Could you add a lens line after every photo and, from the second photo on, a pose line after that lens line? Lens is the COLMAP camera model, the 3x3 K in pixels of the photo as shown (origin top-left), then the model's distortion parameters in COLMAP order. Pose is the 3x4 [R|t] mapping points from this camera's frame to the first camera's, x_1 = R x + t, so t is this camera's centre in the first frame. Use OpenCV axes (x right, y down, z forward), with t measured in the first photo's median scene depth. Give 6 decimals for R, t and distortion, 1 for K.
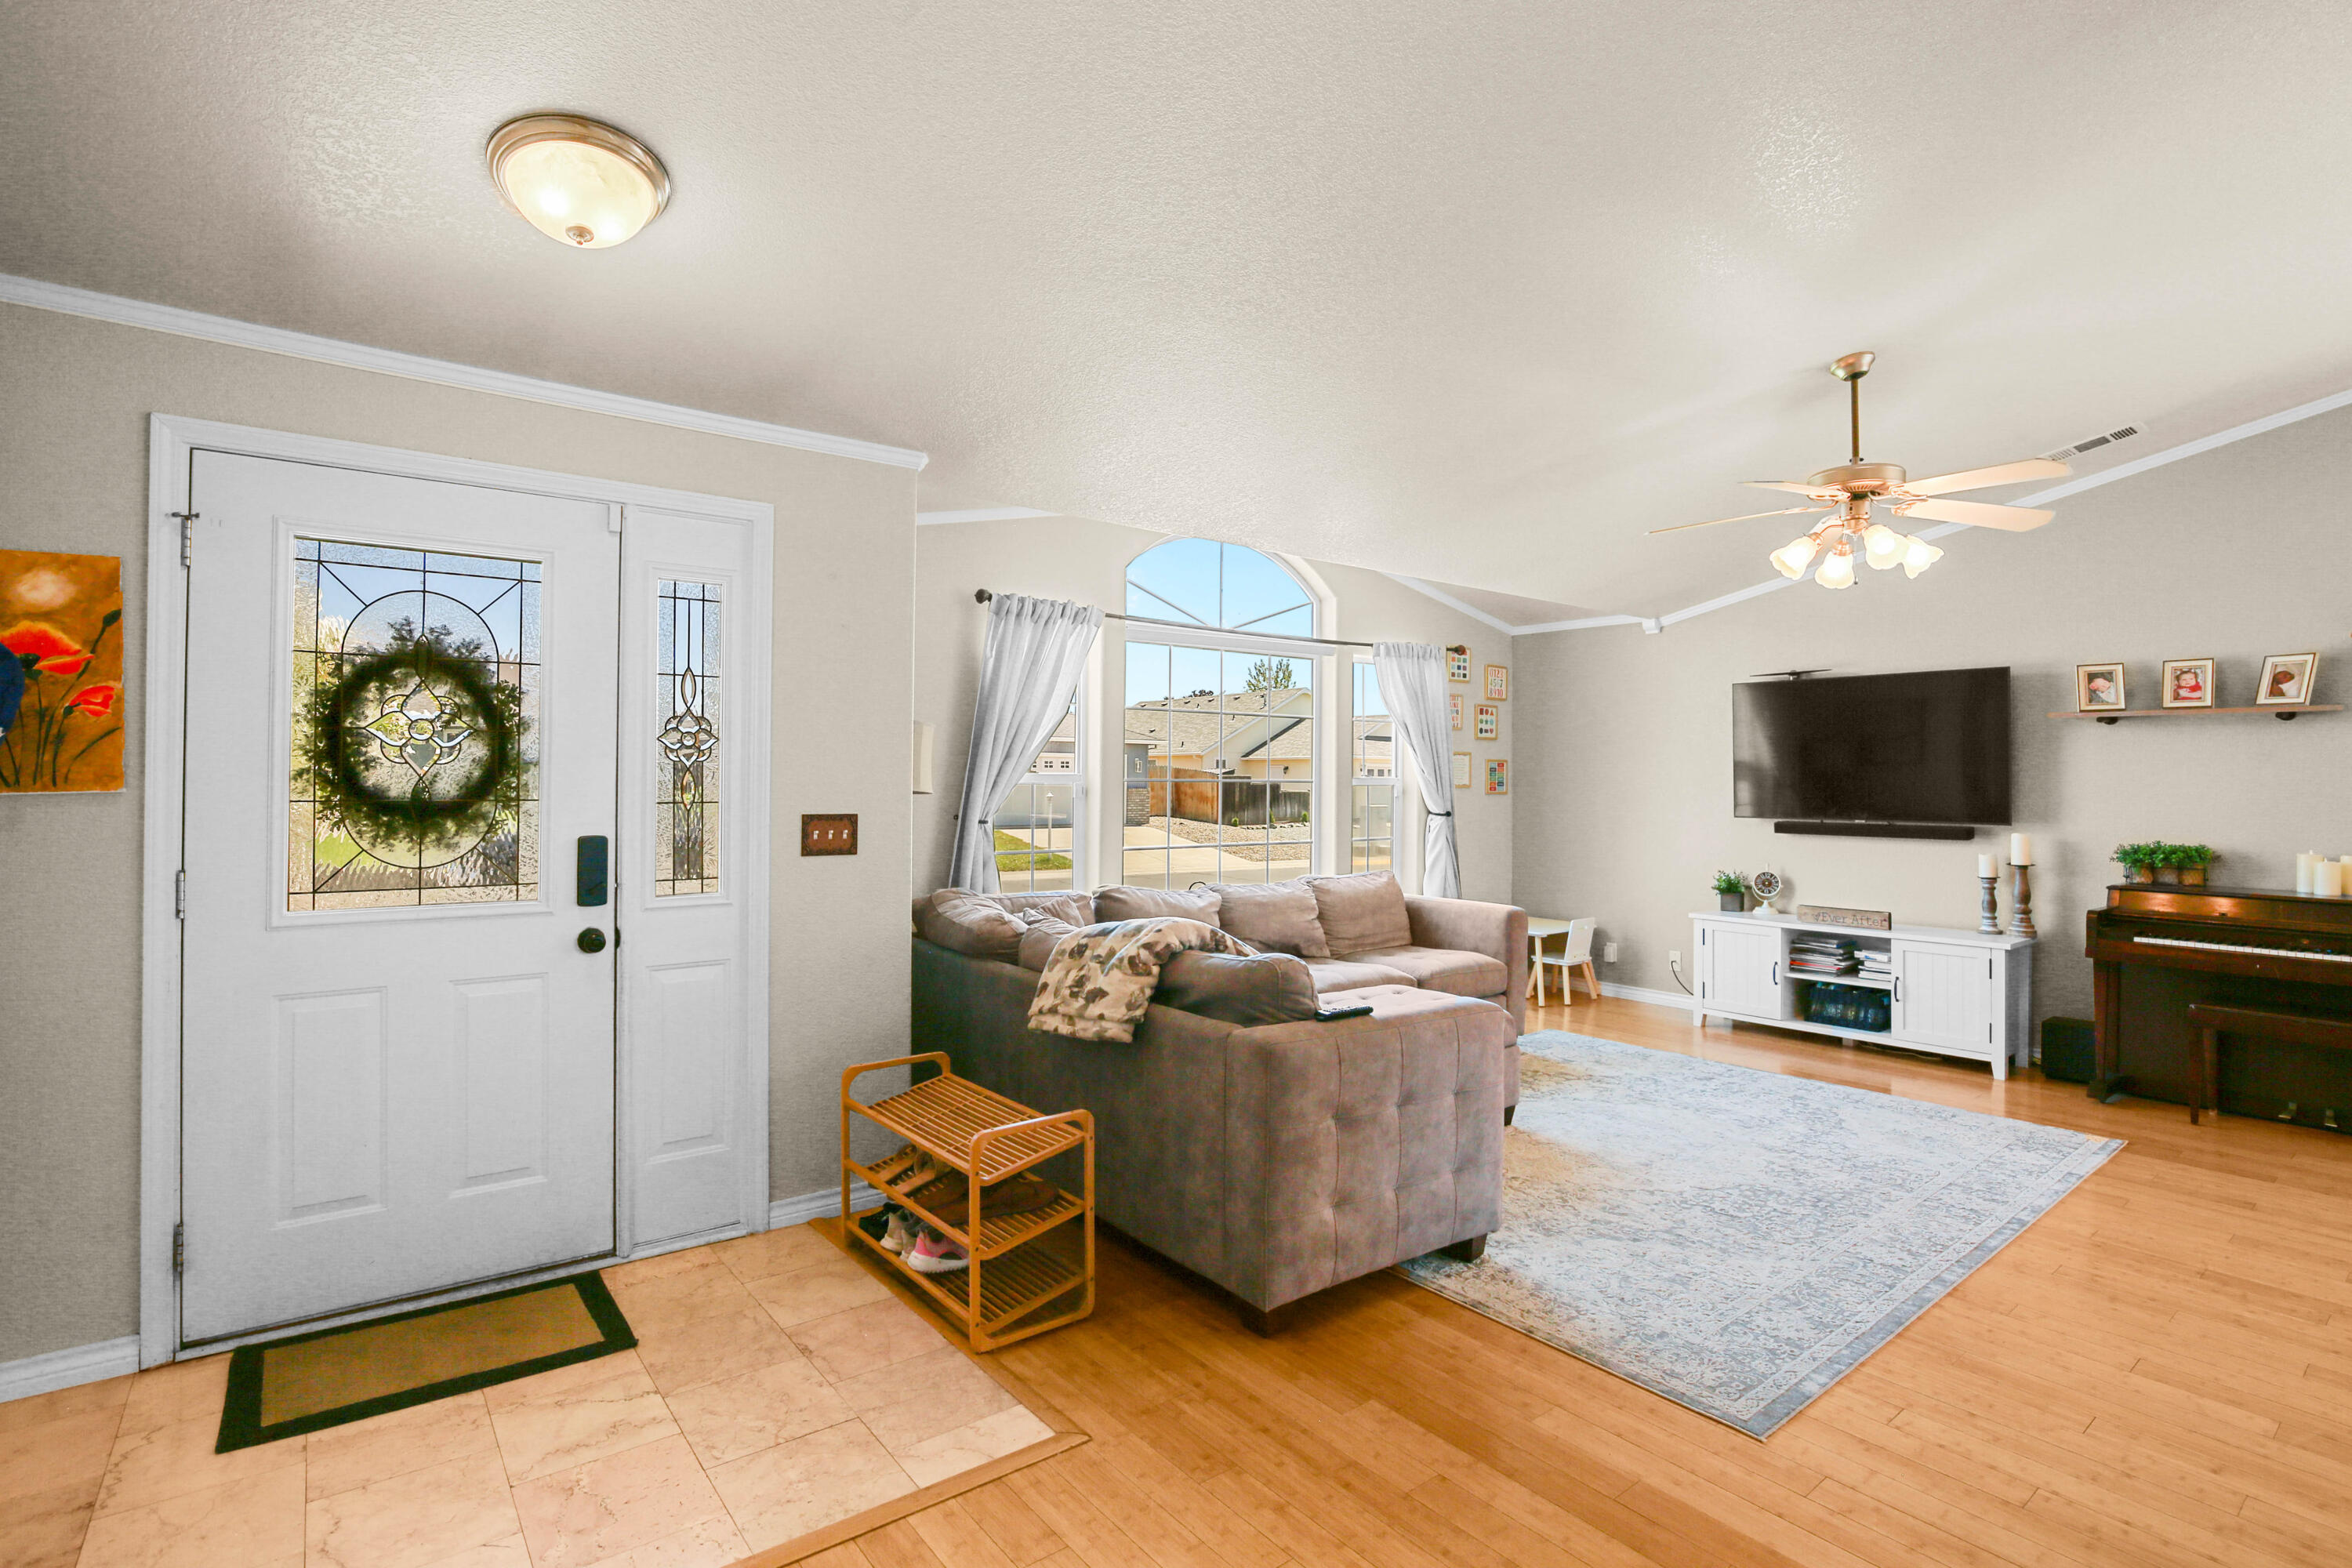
lens RADIAL K [[1111.6, 0, 1188.6], [0, 1111.6, 781.8], [0, 0, 1]] dist [-0.030407, 0.004594]
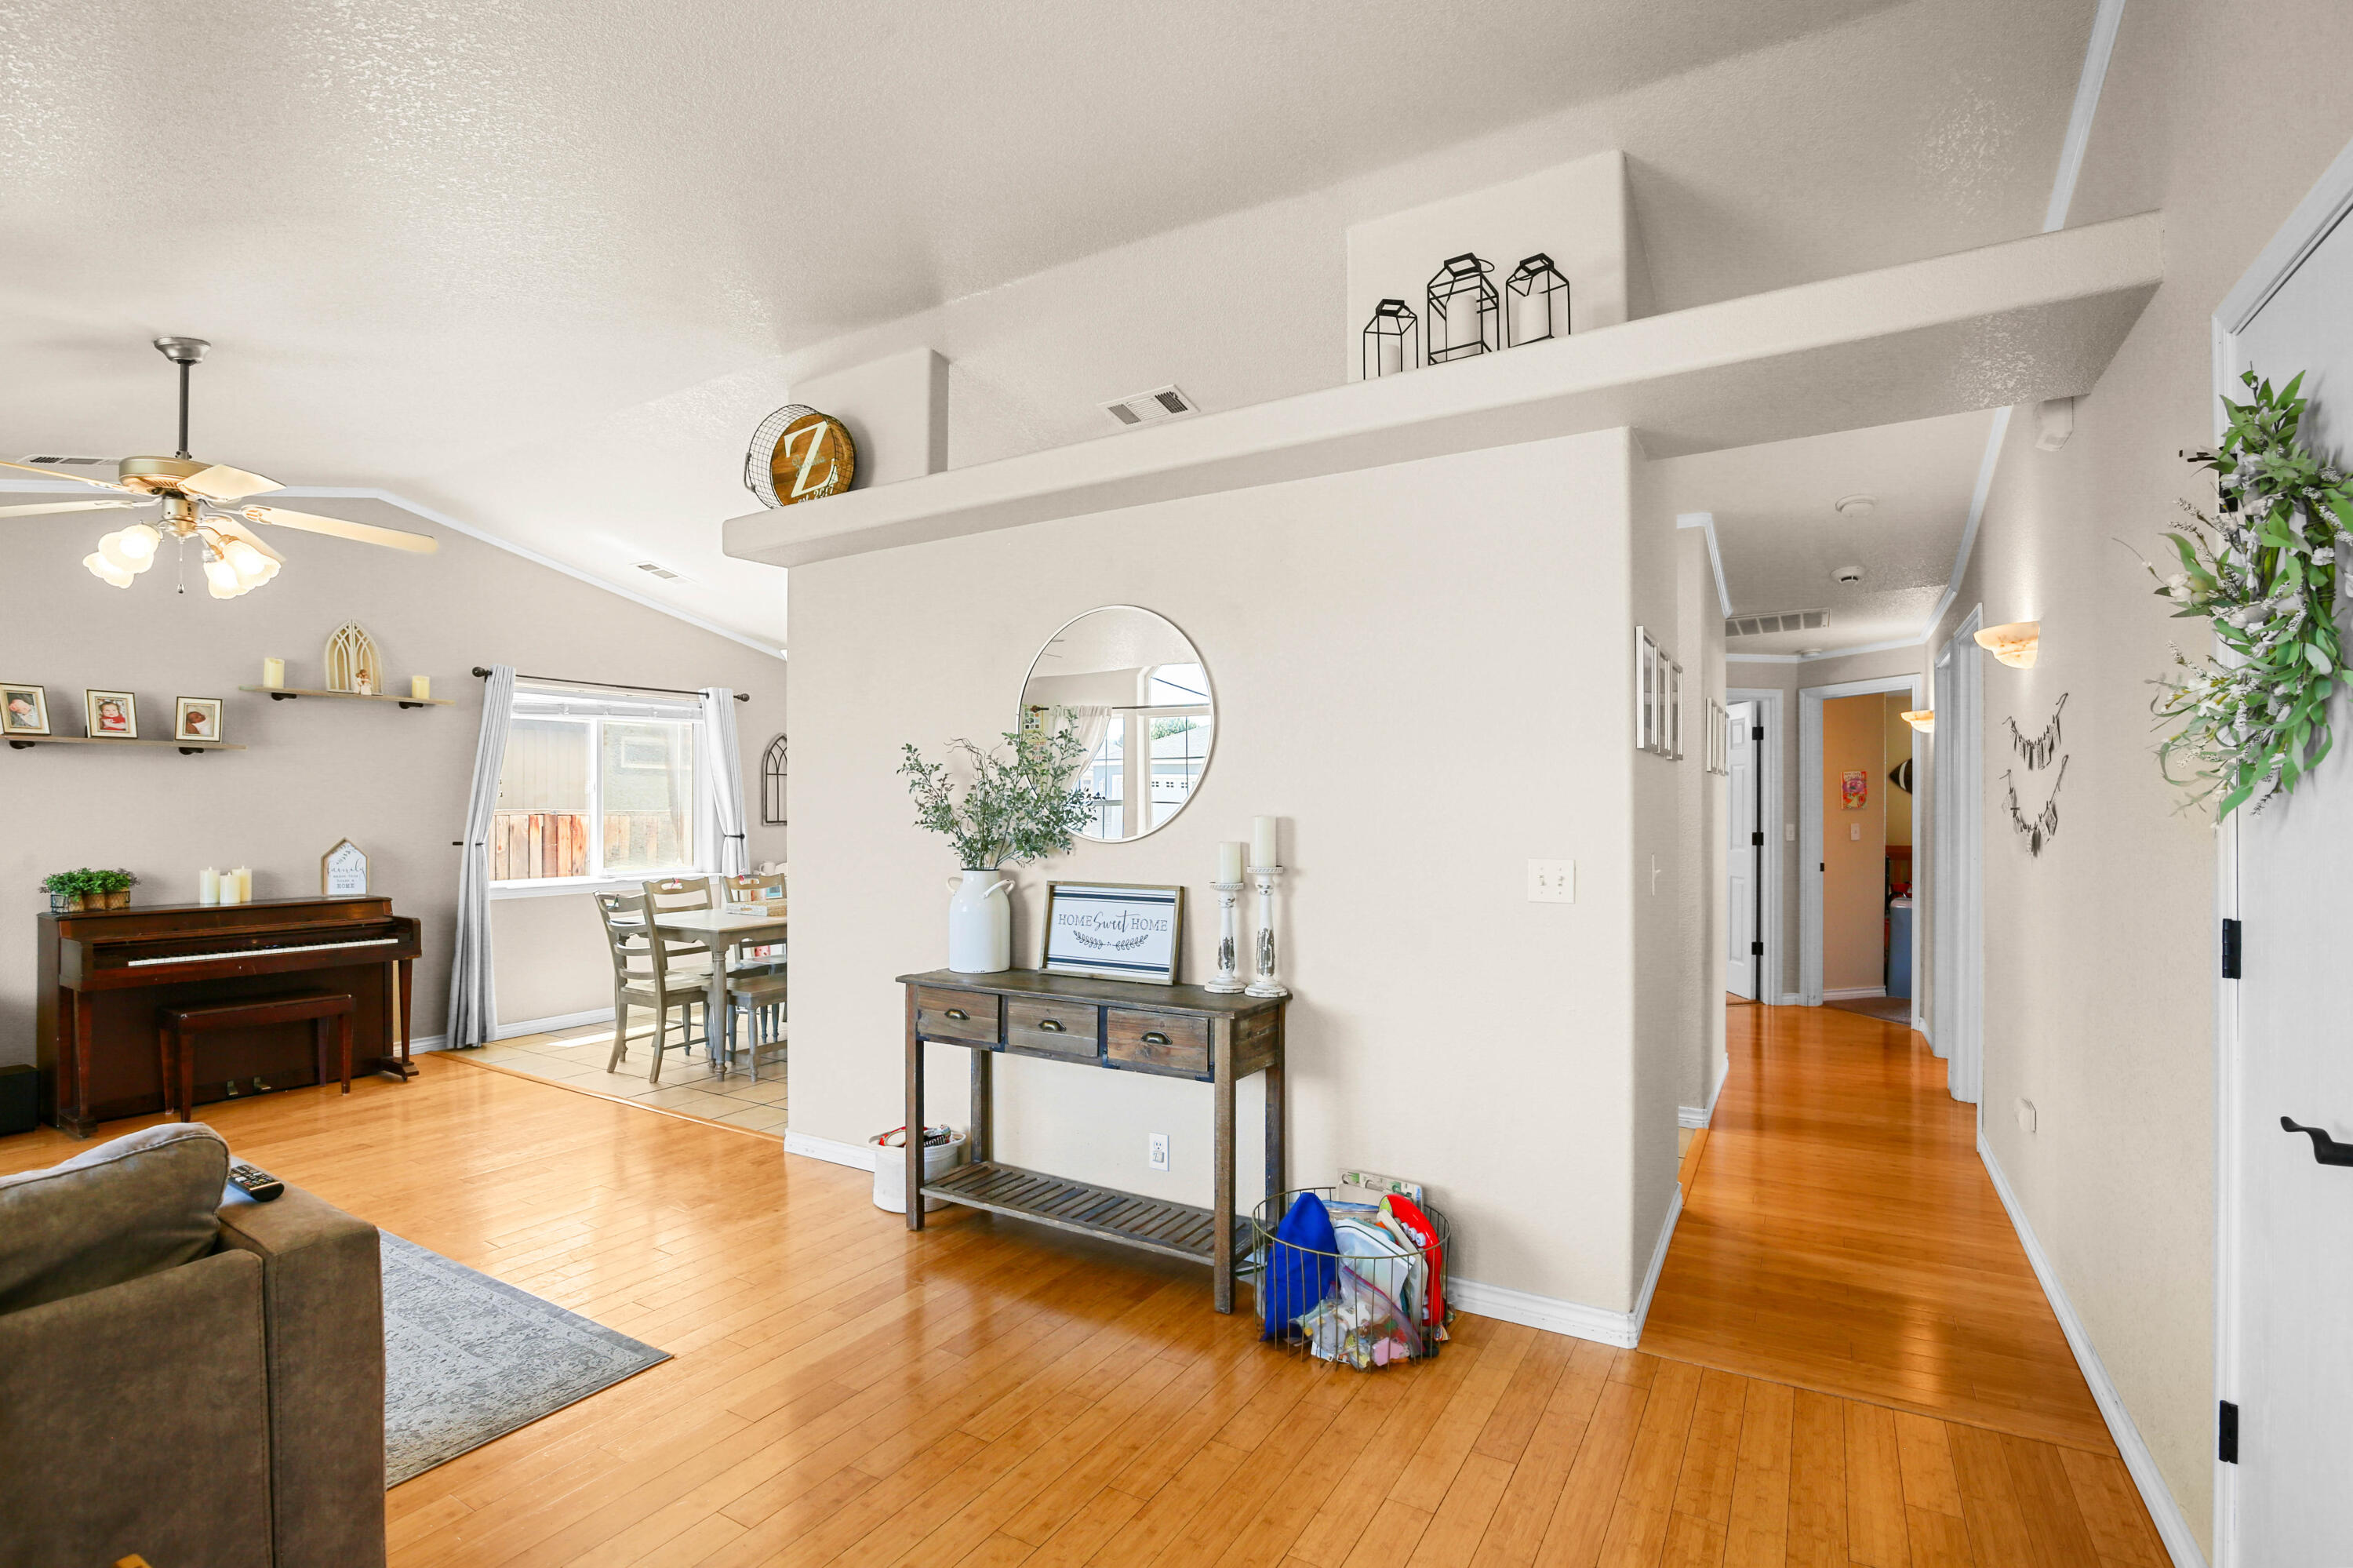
lens RADIAL K [[1112.1, 0, 1104.7], [0, 1112.1, 803.8], [0, 0, 1]] dist [-0.030407, 0.004594]
pose [[-0.330690, -0.006230, 0.943719, -0.396878], [-0.001388, 0.999980, 0.006115, -0.013241], [-0.943738, 0.000712, -0.330692, 0.468981]]
